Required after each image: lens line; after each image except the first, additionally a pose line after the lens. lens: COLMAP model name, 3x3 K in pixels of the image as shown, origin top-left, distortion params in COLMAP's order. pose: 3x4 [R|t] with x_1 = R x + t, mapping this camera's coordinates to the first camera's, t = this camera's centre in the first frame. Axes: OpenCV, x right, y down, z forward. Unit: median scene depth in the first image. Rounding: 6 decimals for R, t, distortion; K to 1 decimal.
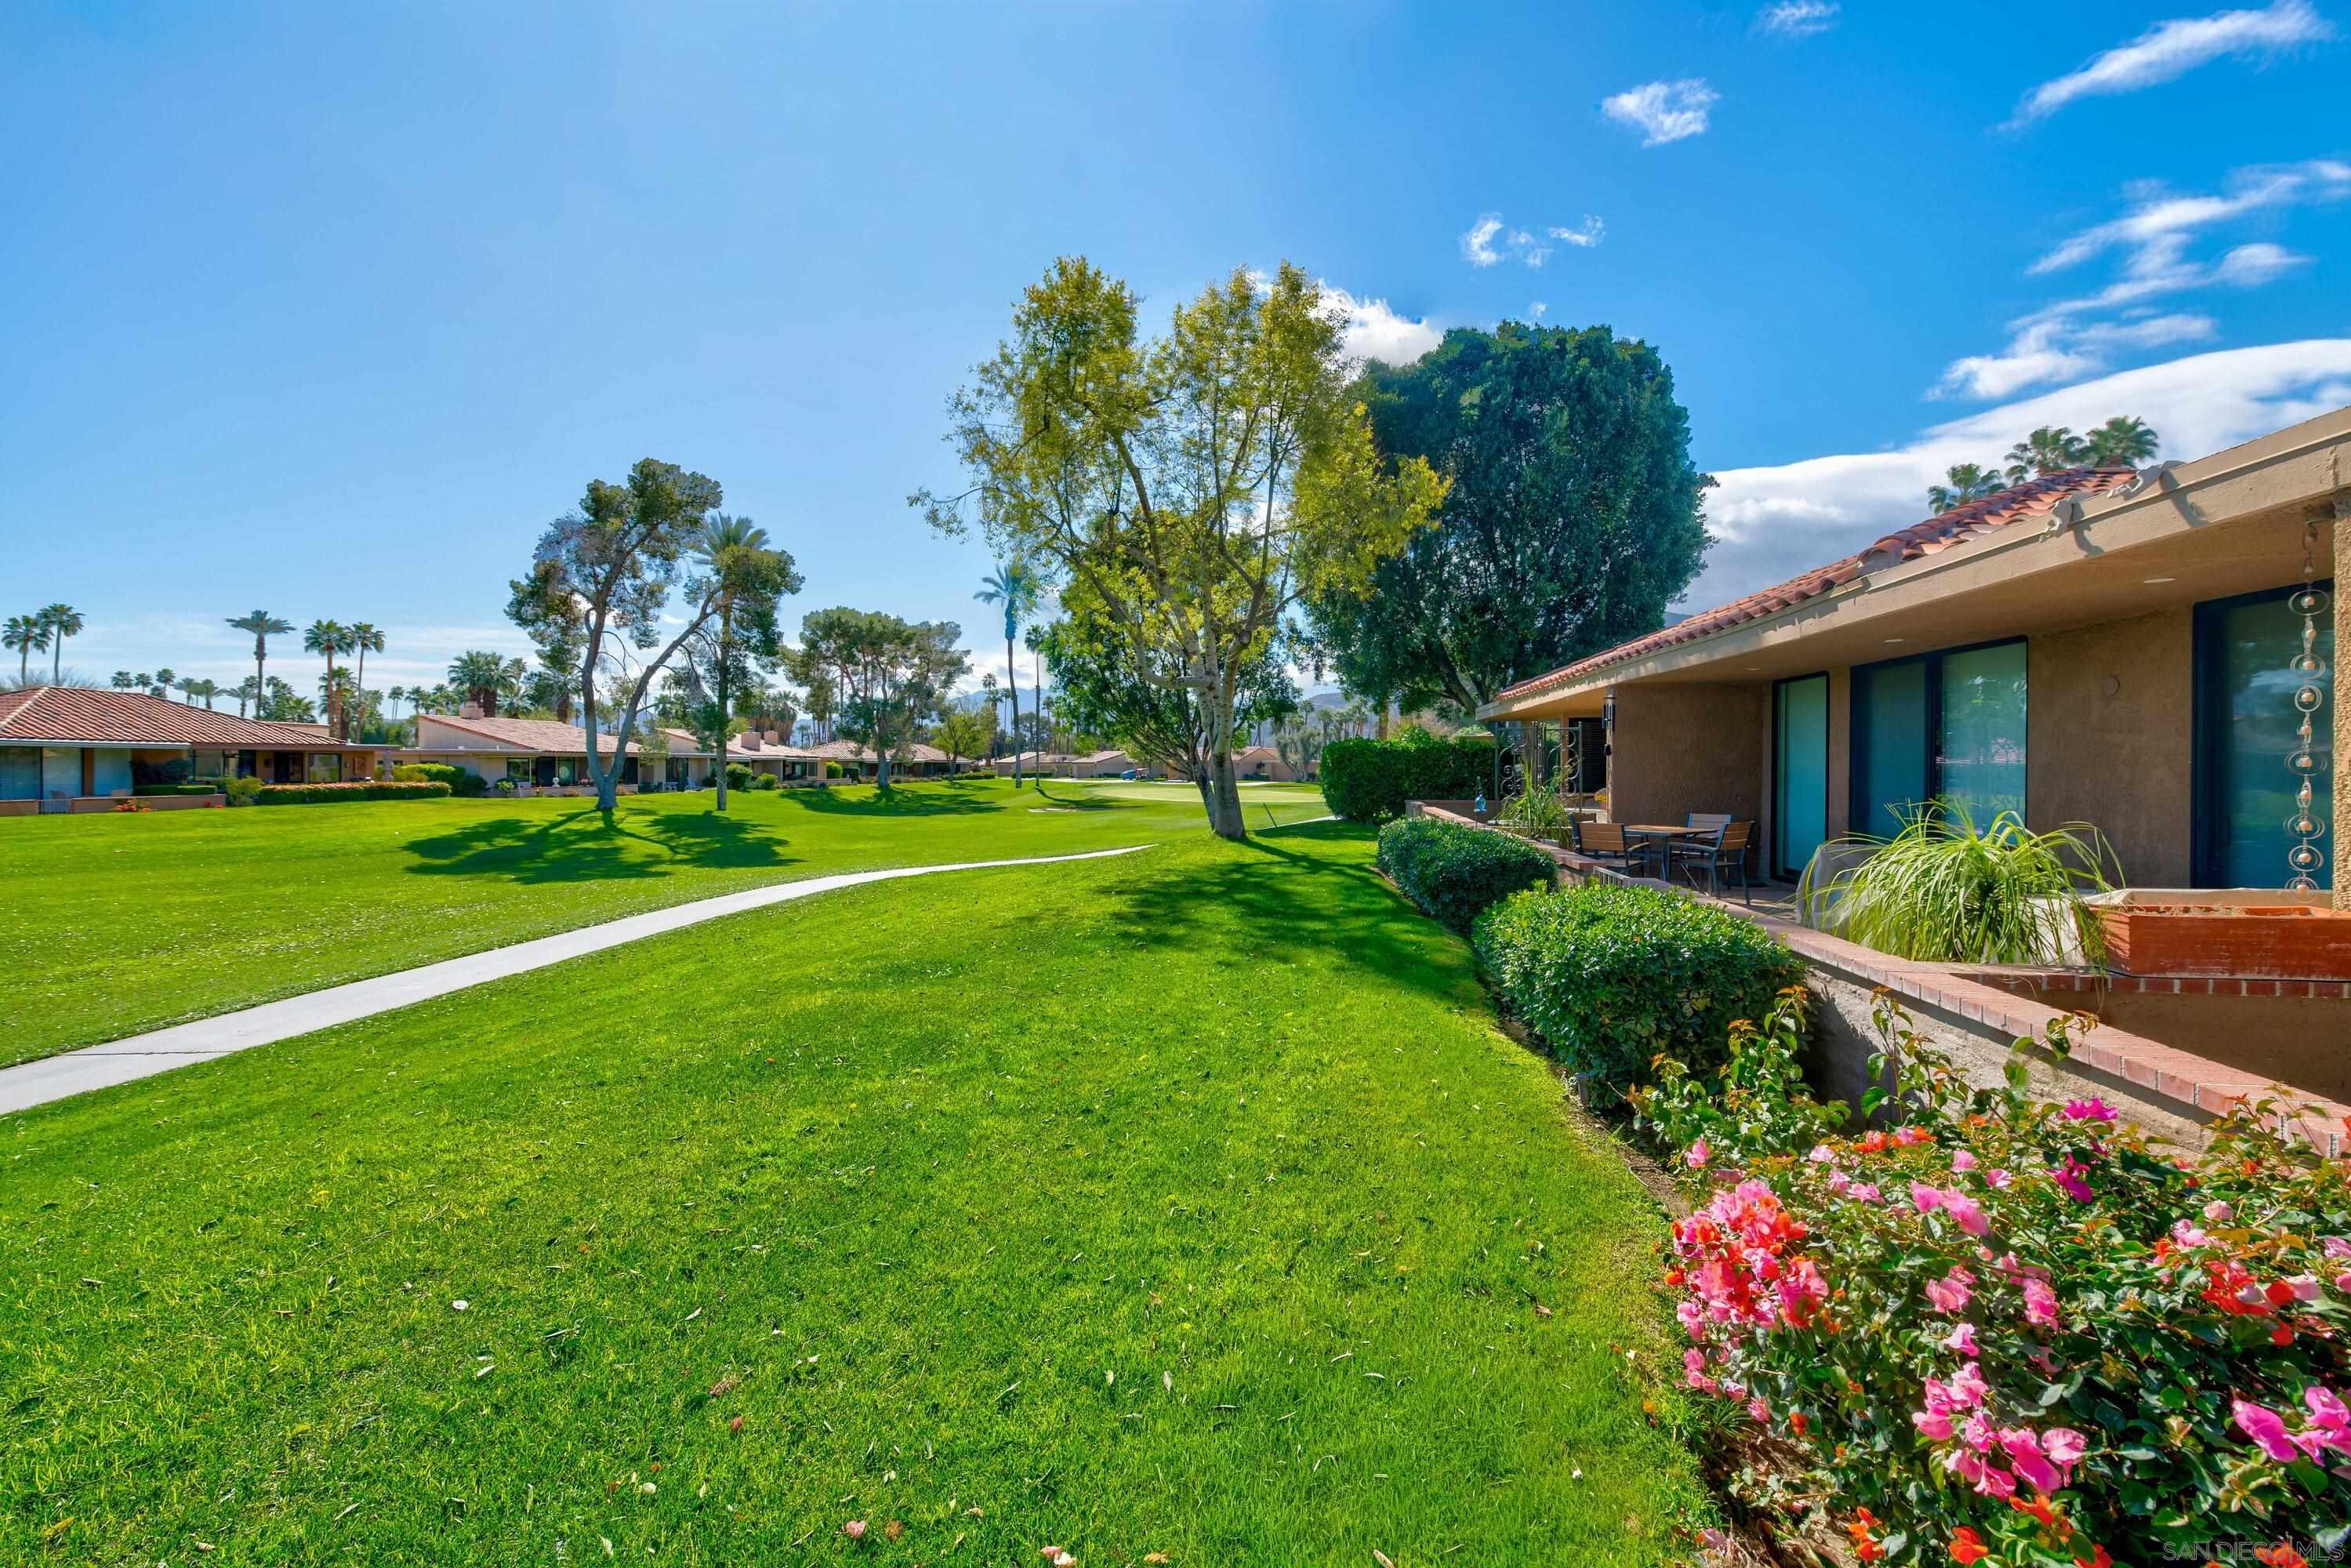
lens RADIAL K [[925.1, 0, 1159.8], [0, 925.1, 764.5], [0, 0, 1]] dist [0.011358, -0.002364]
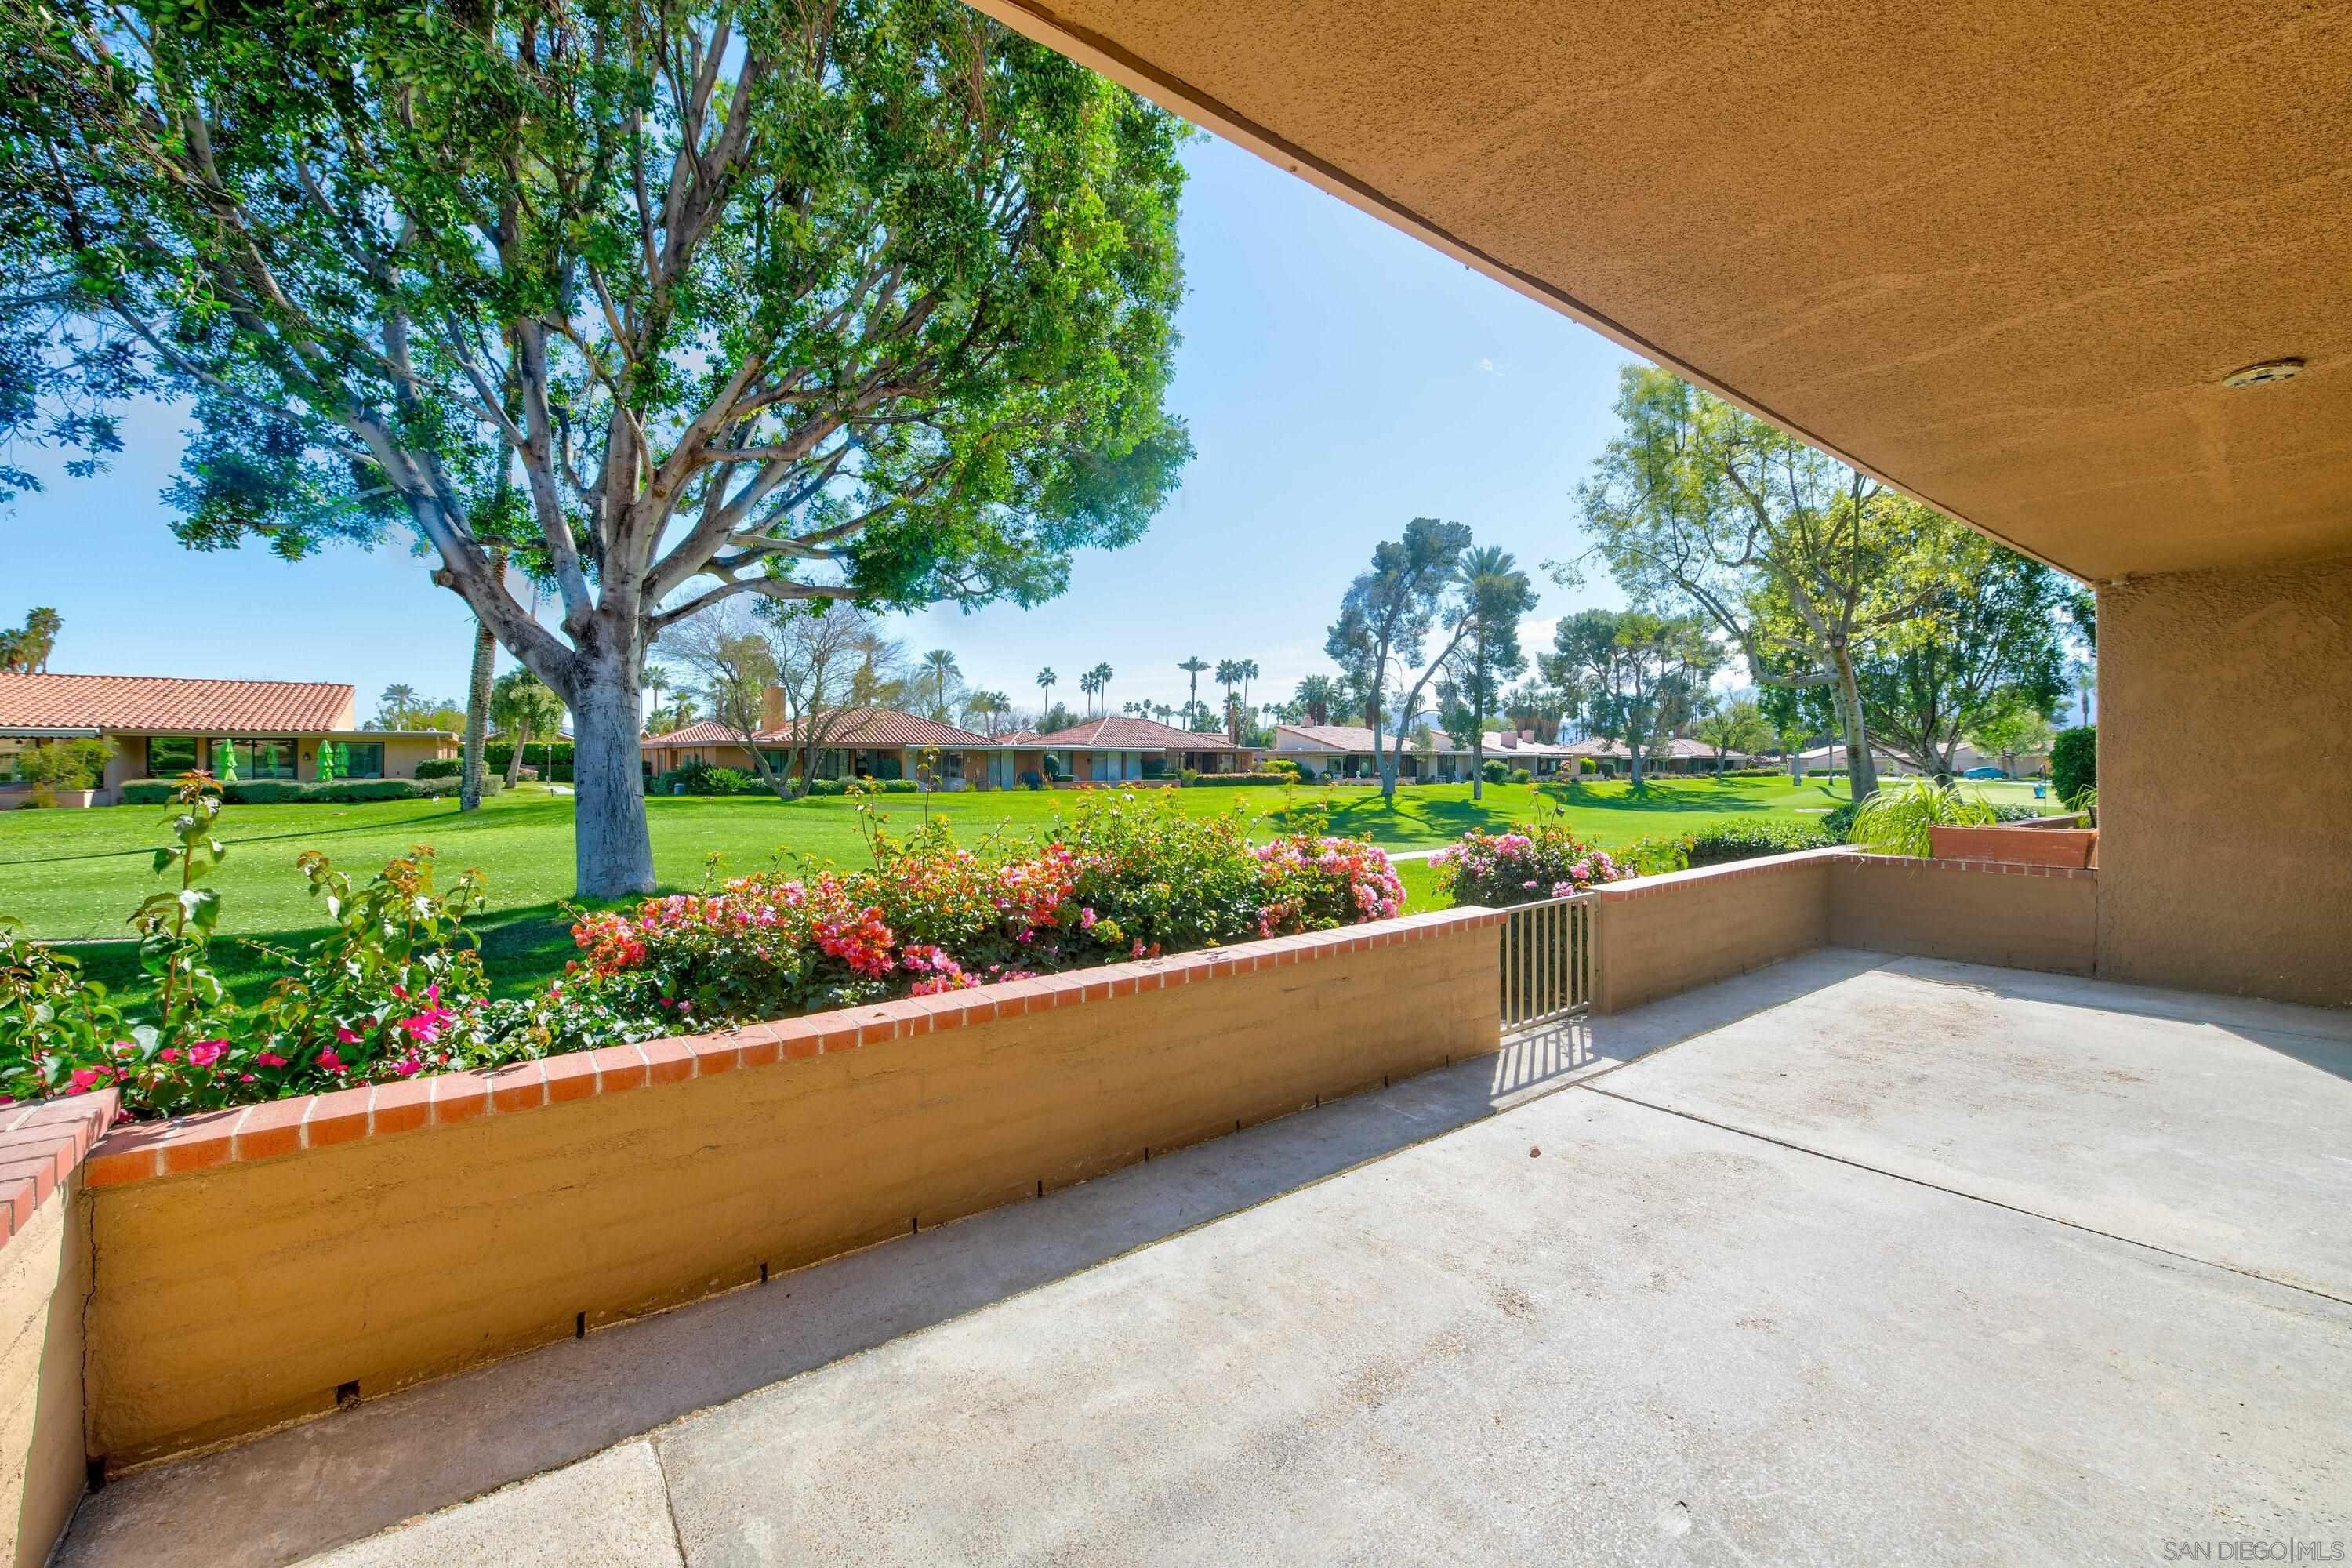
lens RADIAL K [[925.5, 0, 1183.7], [0, 925.5, 780.5], [0, 0, 1]] dist [0.011358, -0.002364]
pose [[0.713840, 0.011575, -0.700213, 0.089229], [0.002316, 0.999819, 0.018889, 0.002740], [0.700305, -0.015105, 0.713684, -0.103848]]
